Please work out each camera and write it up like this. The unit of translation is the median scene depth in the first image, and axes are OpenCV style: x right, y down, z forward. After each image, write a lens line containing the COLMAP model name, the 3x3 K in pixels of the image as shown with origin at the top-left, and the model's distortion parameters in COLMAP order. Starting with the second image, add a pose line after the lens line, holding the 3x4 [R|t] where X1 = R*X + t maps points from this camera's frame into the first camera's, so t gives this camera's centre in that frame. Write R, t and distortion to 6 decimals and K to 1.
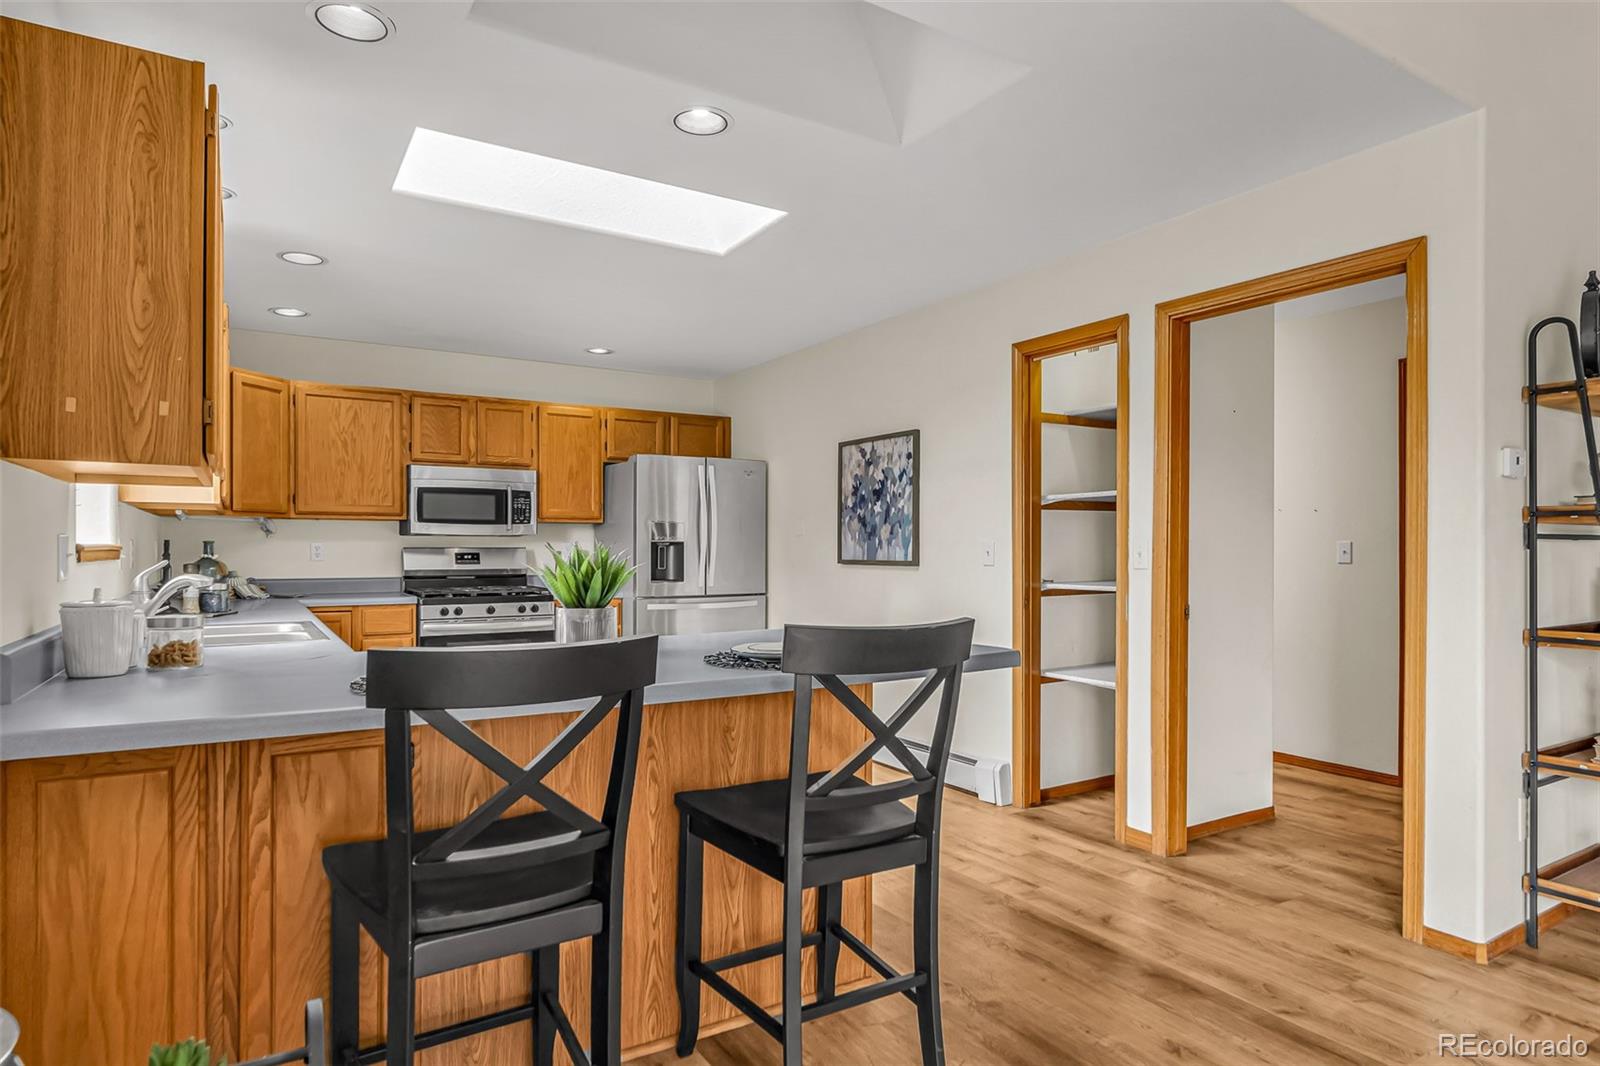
lens RADIAL K [[908.0, 0, 793.9], [0, 908.0, 547.7], [0, 0, 1]] dist [0.000448, -0.005385]
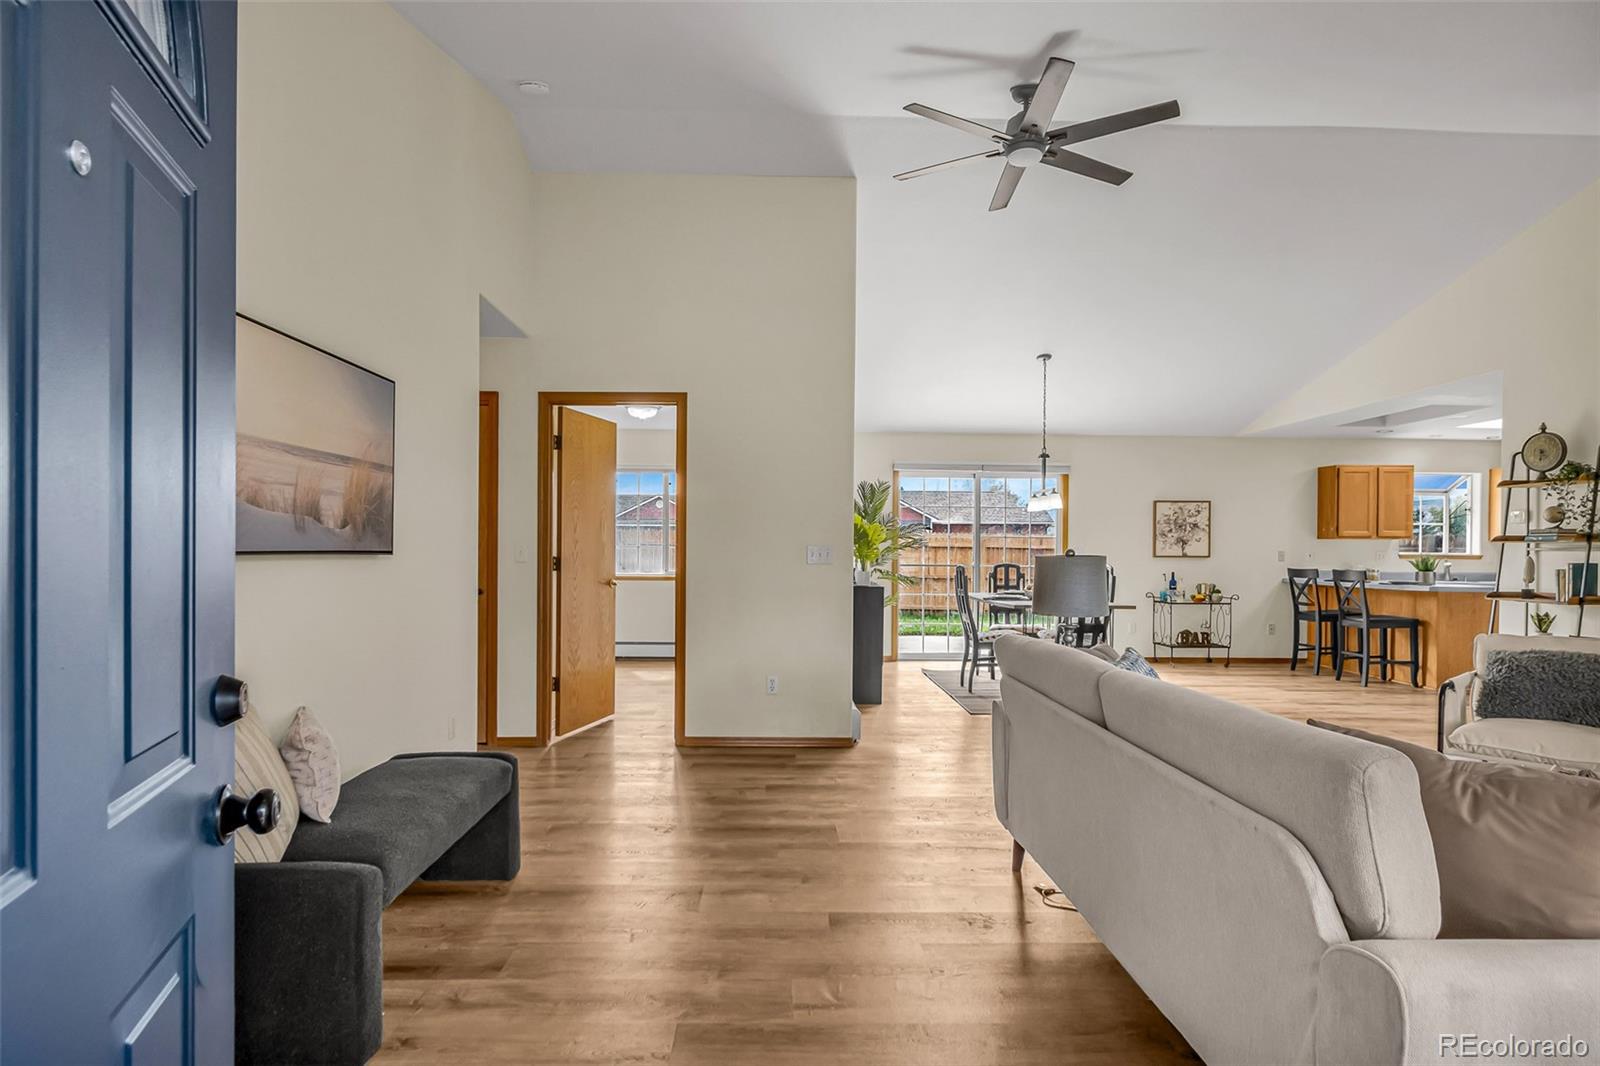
lens RADIAL K [[860.1, 0, 783.1], [0, 860.1, 555.9], [0, 0, 1]] dist [-0.005161, -0.003818]
pose [[-0.507277, 0.000040, -0.861783, 1.737271], [-0.010510, 0.999925, 0.006234, 0.004969], [0.861719, 0.012220, -0.507239, 0.244709]]
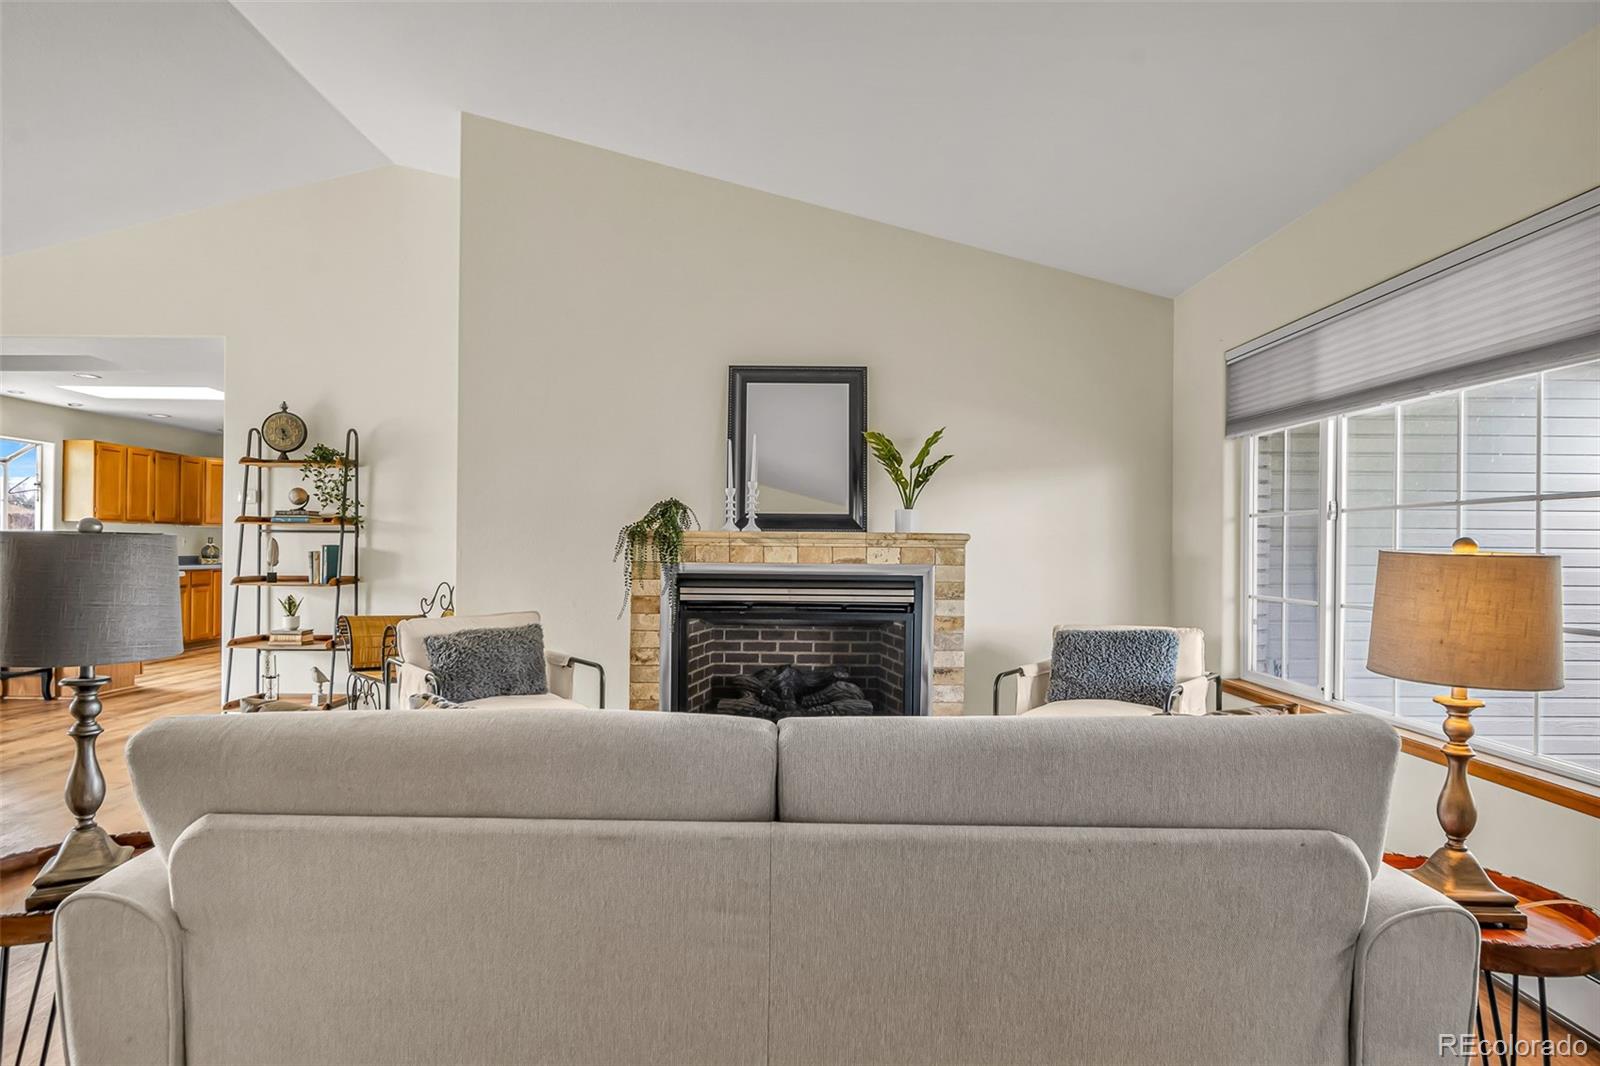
lens RADIAL K [[860.1, 0, 799.2], [0, 860.1, 547.3], [0, 0, 1]] dist [-0.005161, -0.003818]
pose [[0.856984, 0.005932, -0.515309, 1.440538], [-0.009596, 0.999944, -0.004448, 0.011147], [0.515254, 0.008757, 0.856993, -0.028570]]
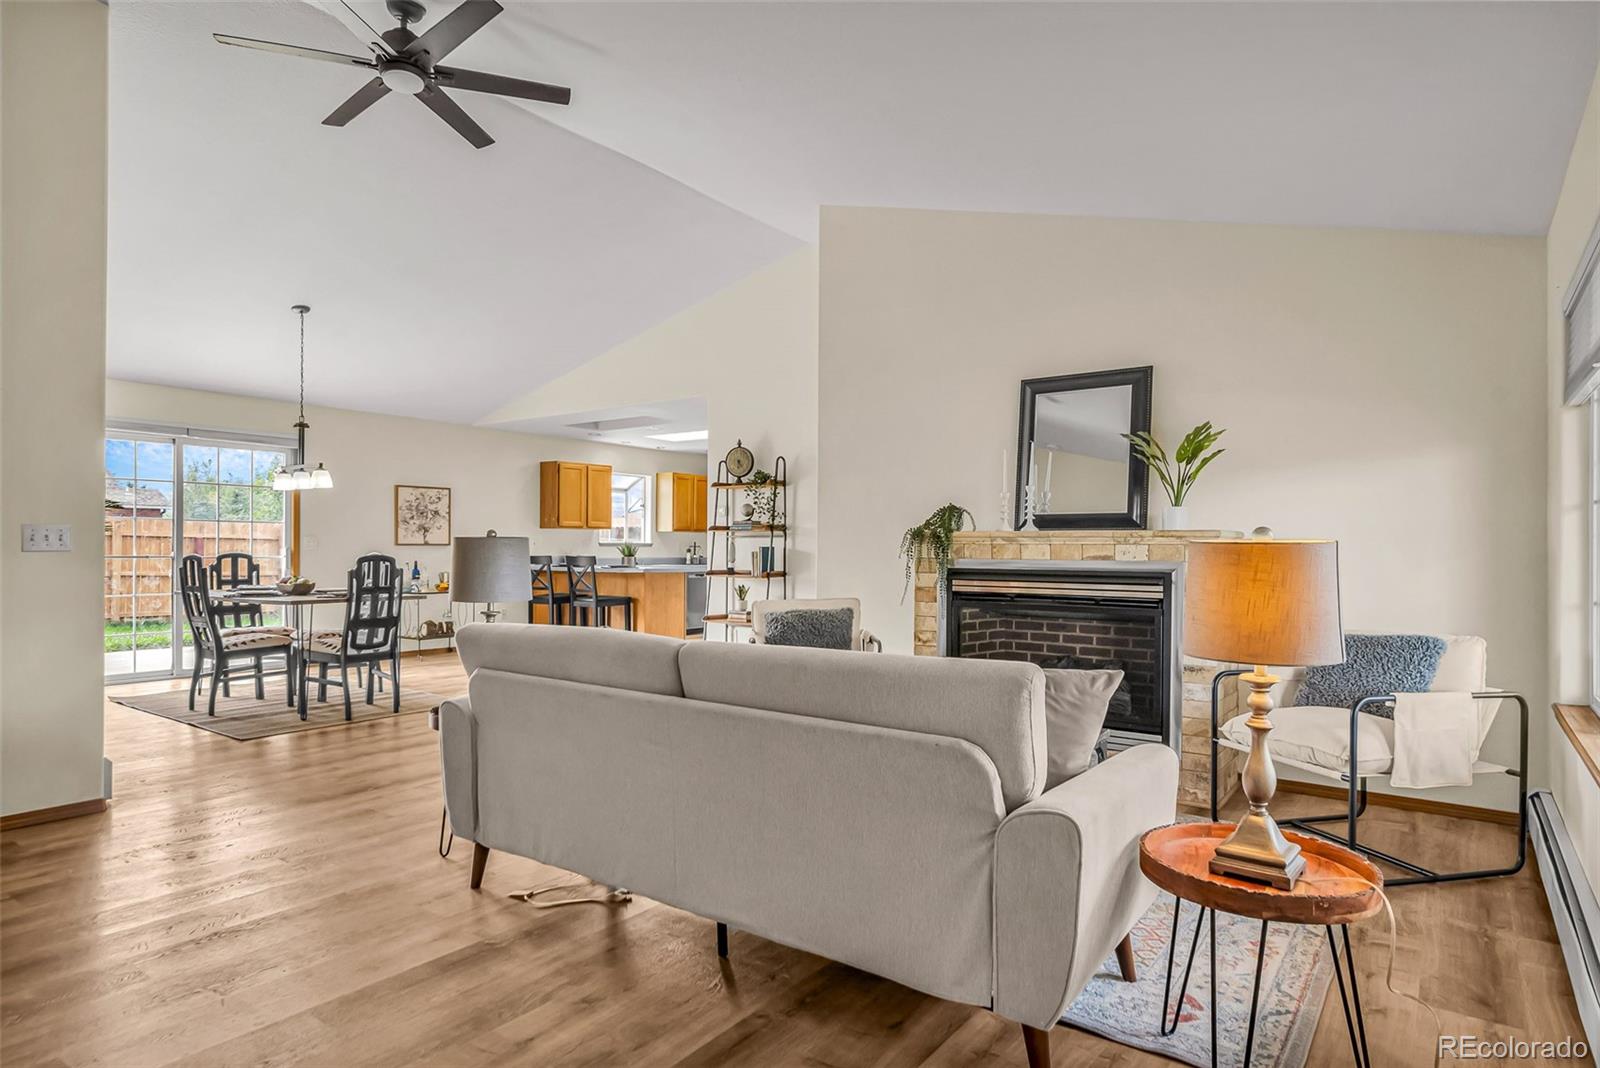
lens RADIAL K [[908.0, 0, 796.5], [0, 908.0, 548.2], [0, 0, 1]] dist [0.000448, -0.005385]
pose [[0.384821, 0.000378, -0.922991, 1.737266], [-0.007252, 0.999970, -0.002614, 0.014680], [0.922963, 0.007700, 0.384813, 0.054011]]
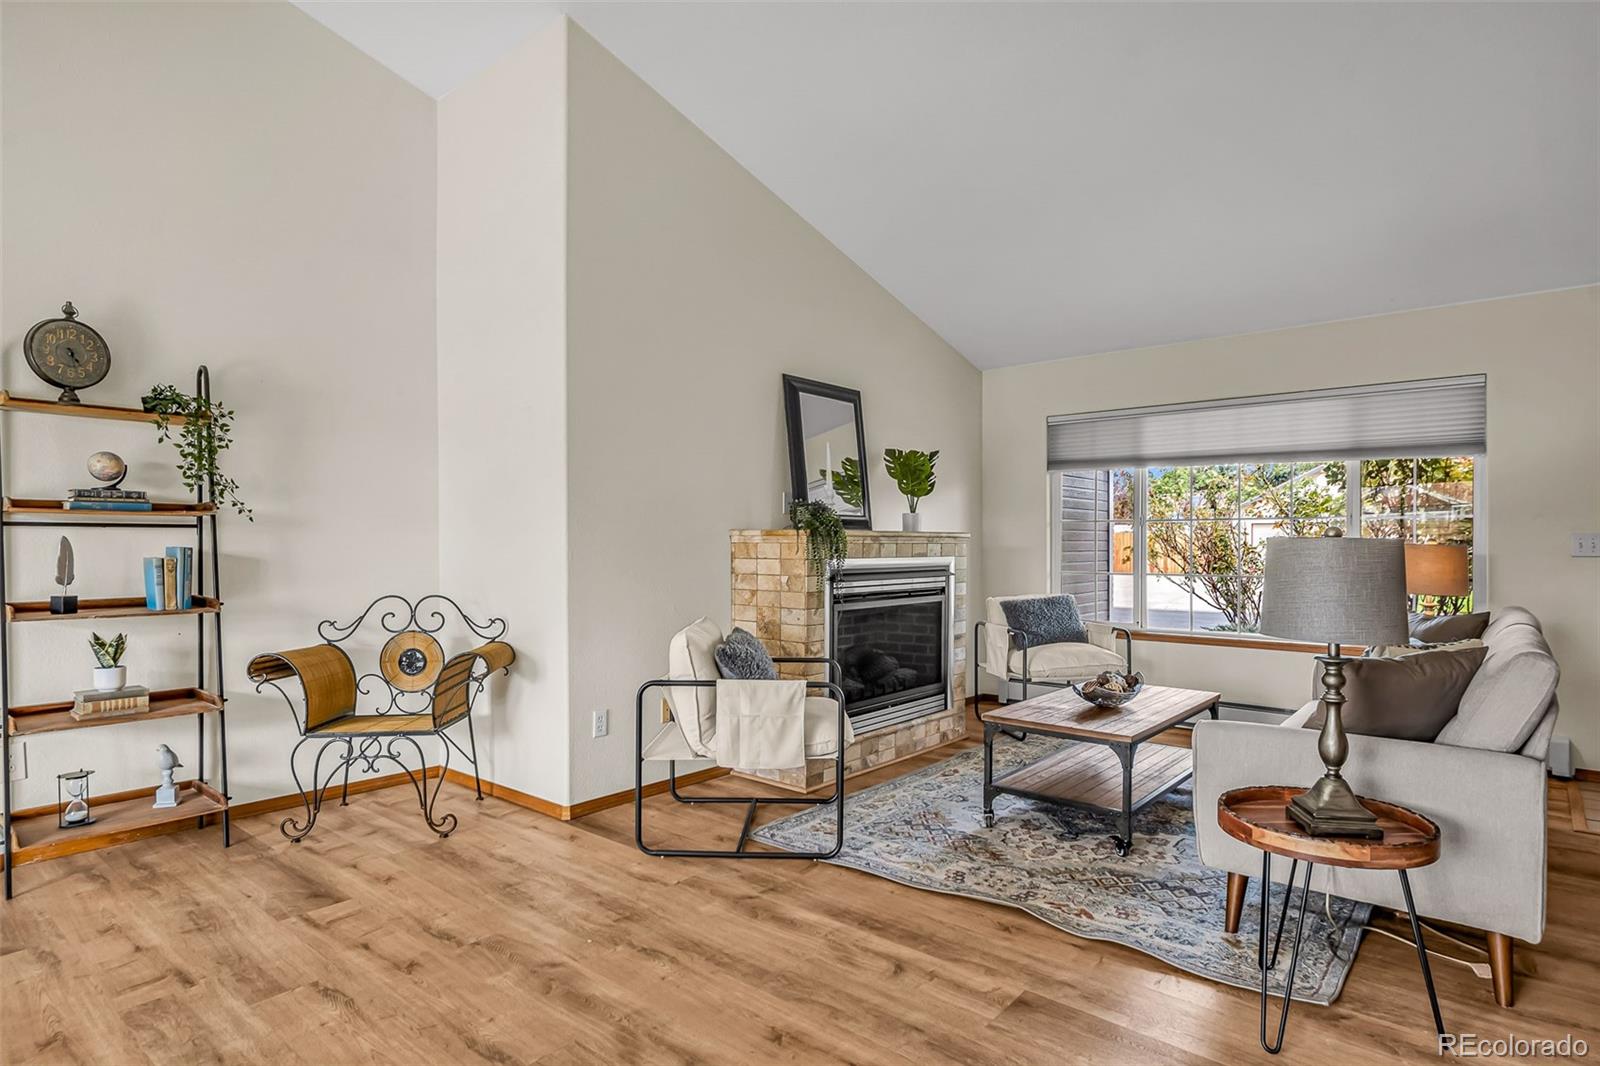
lens RADIAL K [[832.9, 0, 790.4], [0, 832.9, 548.2], [0, 0, 1]] dist [0.002478, 0.000491]
pose [[0.952804, -0.002809, 0.303574, 0.731351], [0.002172, 0.999995, 0.002436, 0.009734], [-0.303579, -0.001661, 0.952805, -0.165975]]
